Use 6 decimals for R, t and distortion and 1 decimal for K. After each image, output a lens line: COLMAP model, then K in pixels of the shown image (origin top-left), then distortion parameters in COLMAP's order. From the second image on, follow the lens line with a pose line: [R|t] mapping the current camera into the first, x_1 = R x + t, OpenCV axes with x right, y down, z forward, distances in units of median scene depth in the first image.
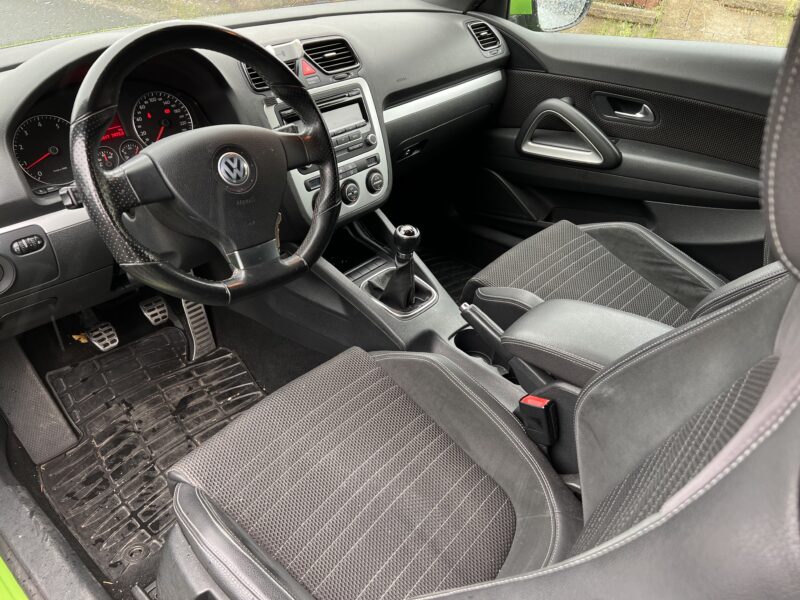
lens RADIAL K [[605.4, 0, 400.0], [0, 605.4, 300.0], [0, 0, 1]] dist [0.085598, -0.115429]
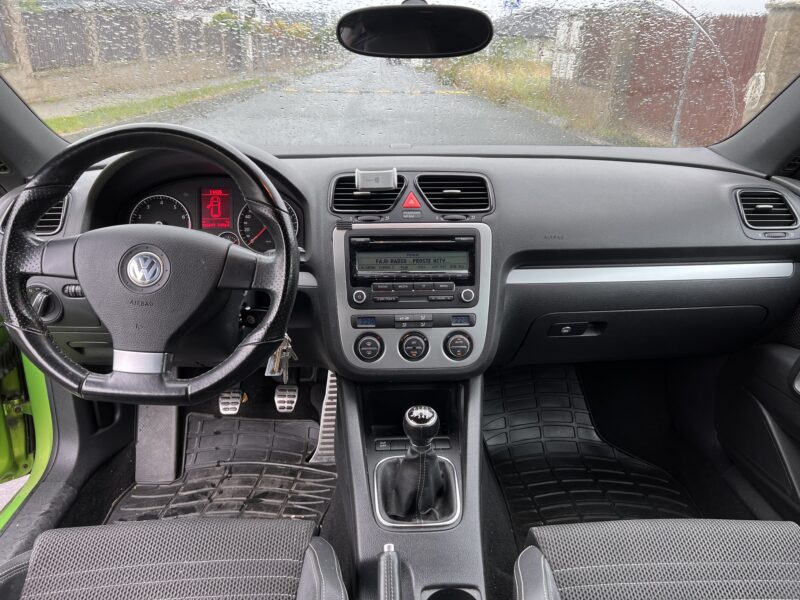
lens RADIAL K [[605.4, 0, 400.0], [0, 605.4, 300.0], [0, 0, 1]] dist [0.085598, -0.115429]
pose [[0.688765, 0.264375, -0.675062, 0.422301], [-0.398111, 0.916111, -0.047415, -0.180809], [0.605896, 0.301407, 0.736236, 0.352213]]
